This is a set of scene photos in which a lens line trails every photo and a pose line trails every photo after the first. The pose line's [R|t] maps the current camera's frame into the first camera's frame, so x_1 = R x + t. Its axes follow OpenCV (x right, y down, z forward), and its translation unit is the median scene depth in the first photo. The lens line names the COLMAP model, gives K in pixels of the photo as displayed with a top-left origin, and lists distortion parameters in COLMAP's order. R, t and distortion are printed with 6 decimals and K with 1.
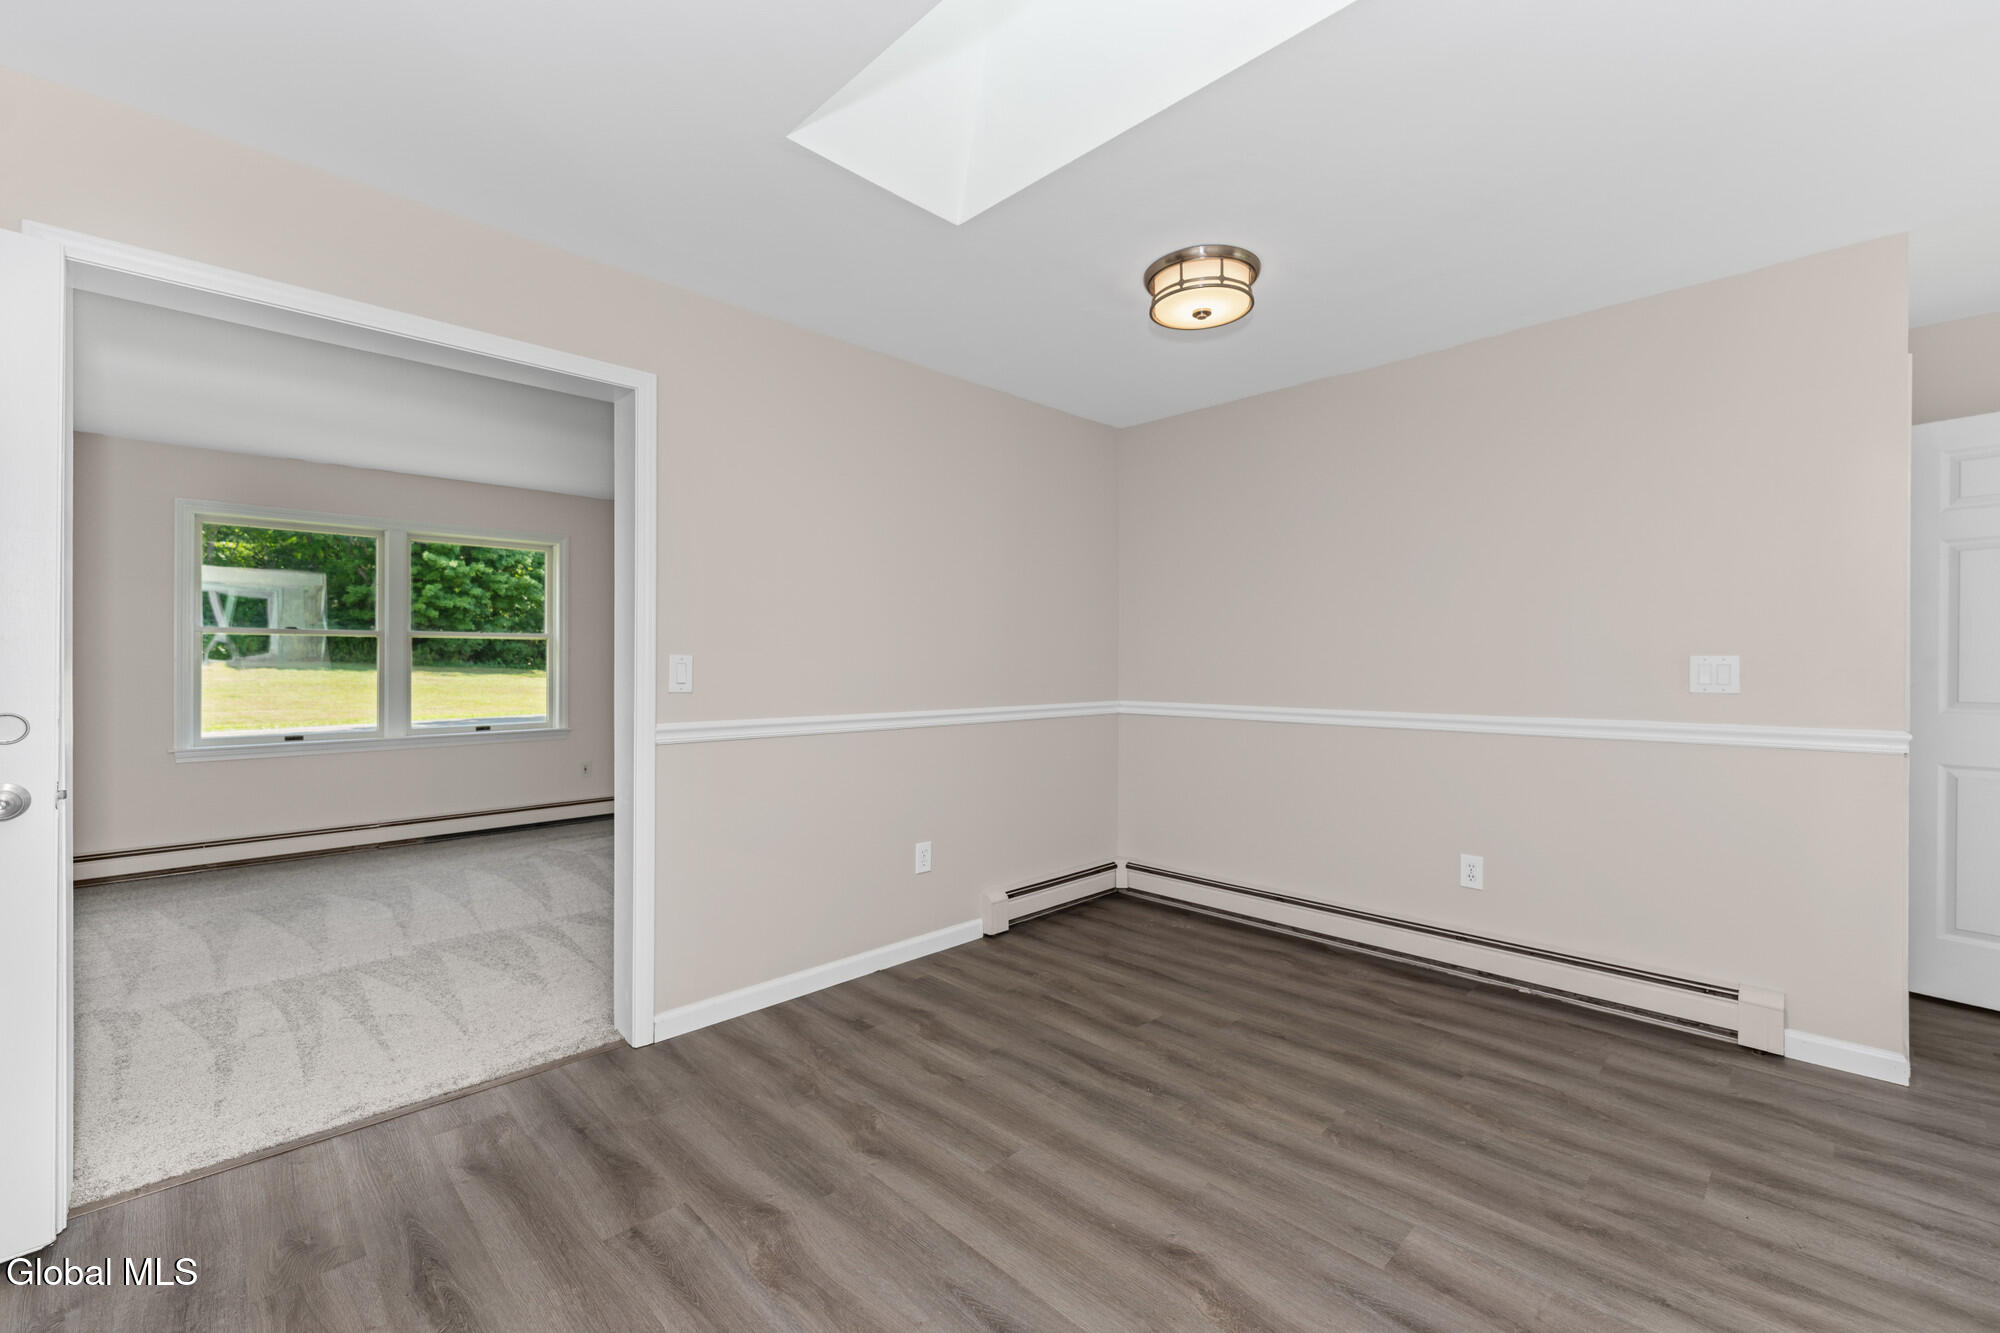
lens RADIAL K [[825.2, 0, 1000.0], [0, 825.2, 666.5], [0, 0, 1]] dist [-0.000327, -0.000142]
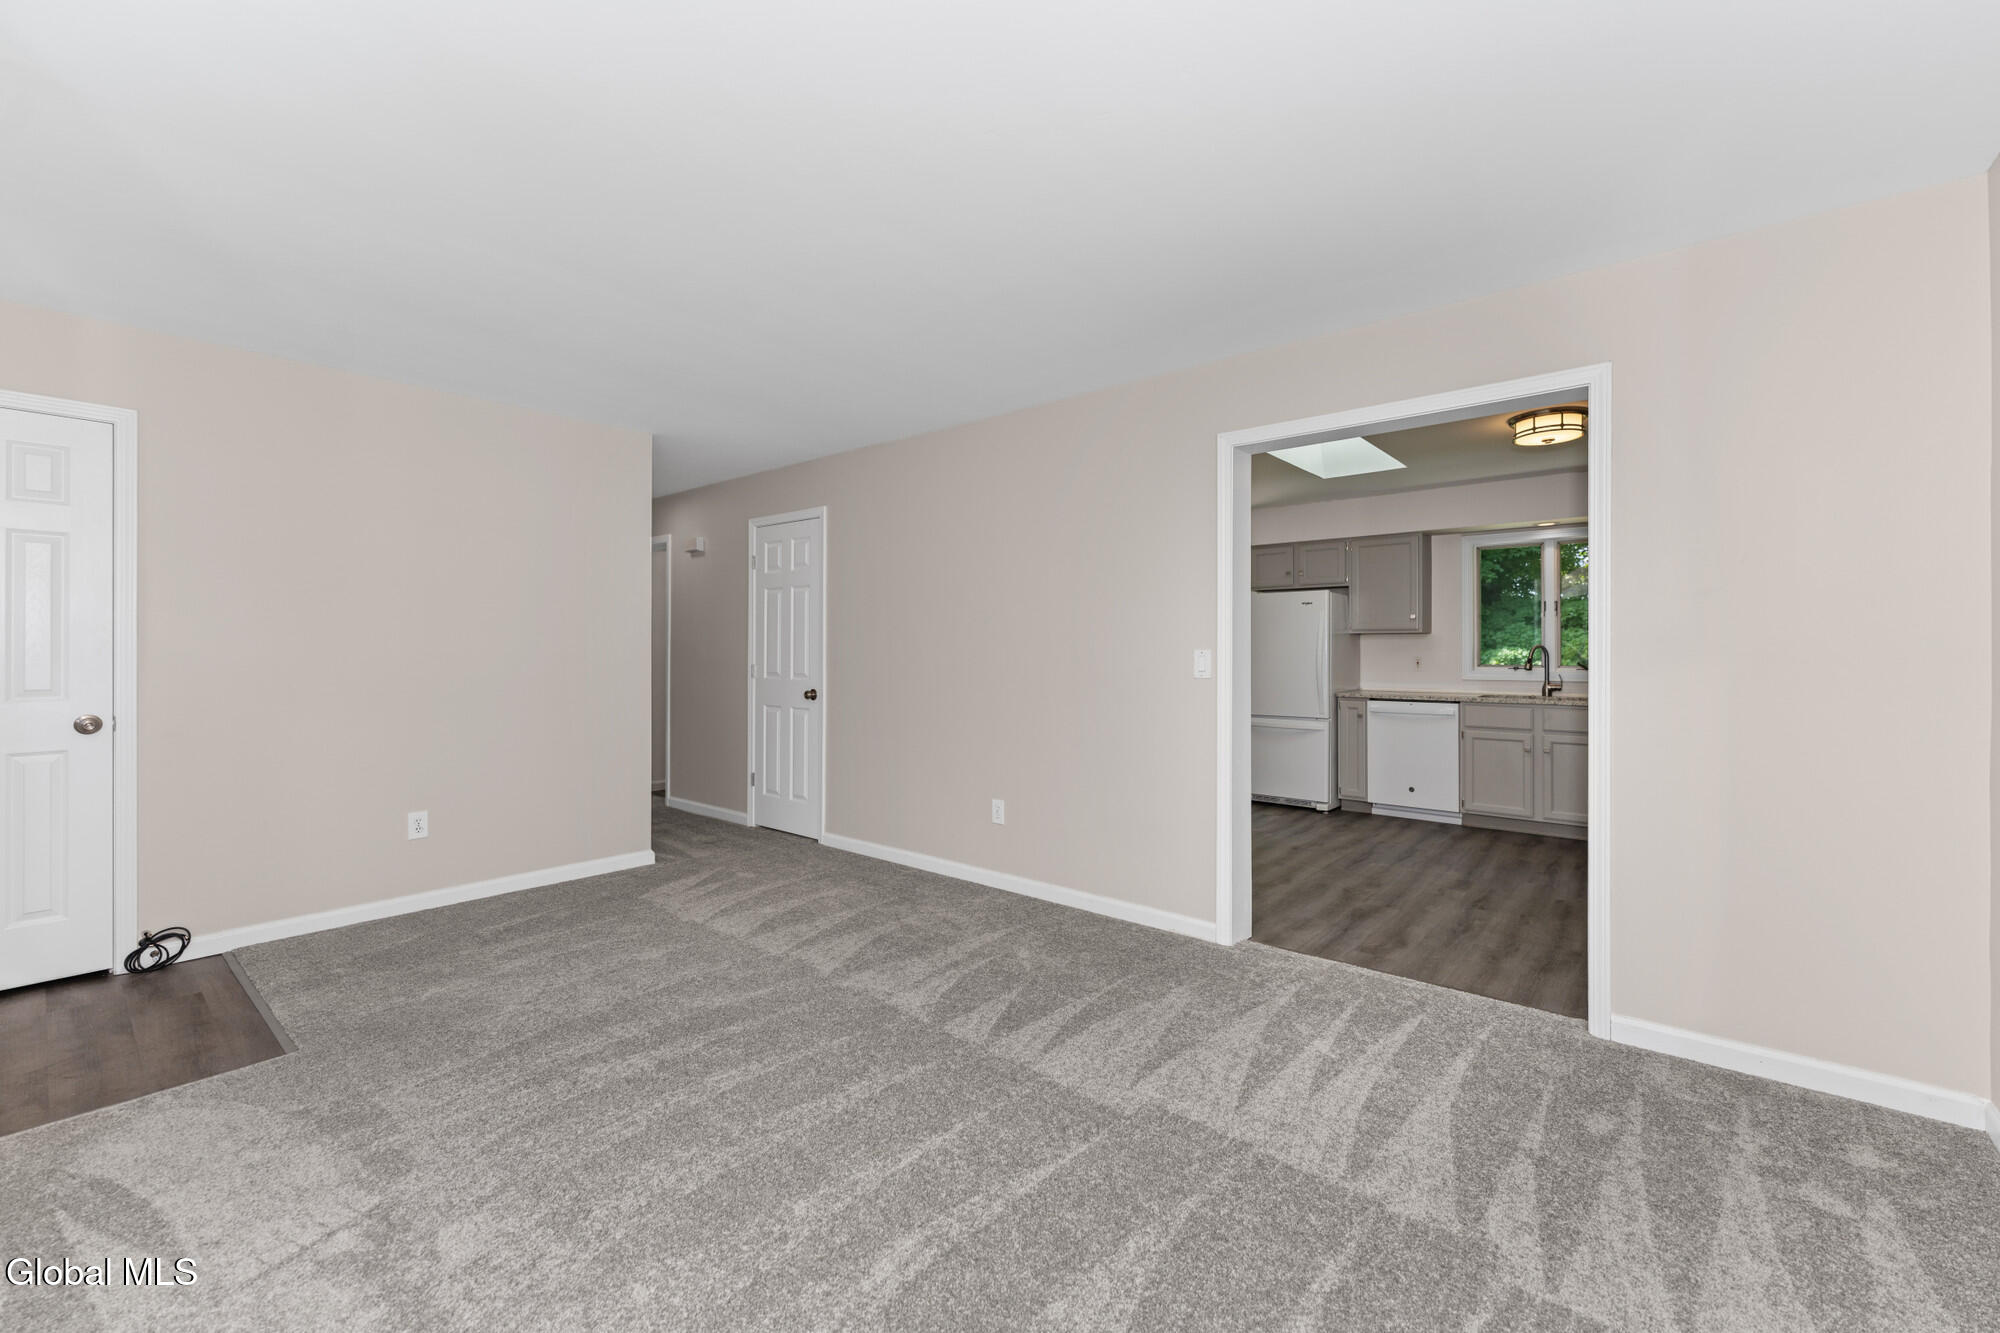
lens RADIAL K [[804.3, 0, 997.8], [0, 804.3, 657.1], [0, 0, 1]] dist [-0.002633, -0.000311]
pose [[-0.074863, -0.007967, 0.997162, -1.702109], [0.004166, 0.999957, 0.008302, -0.012049], [-0.997185, 0.004776, -0.074827, 1.486027]]
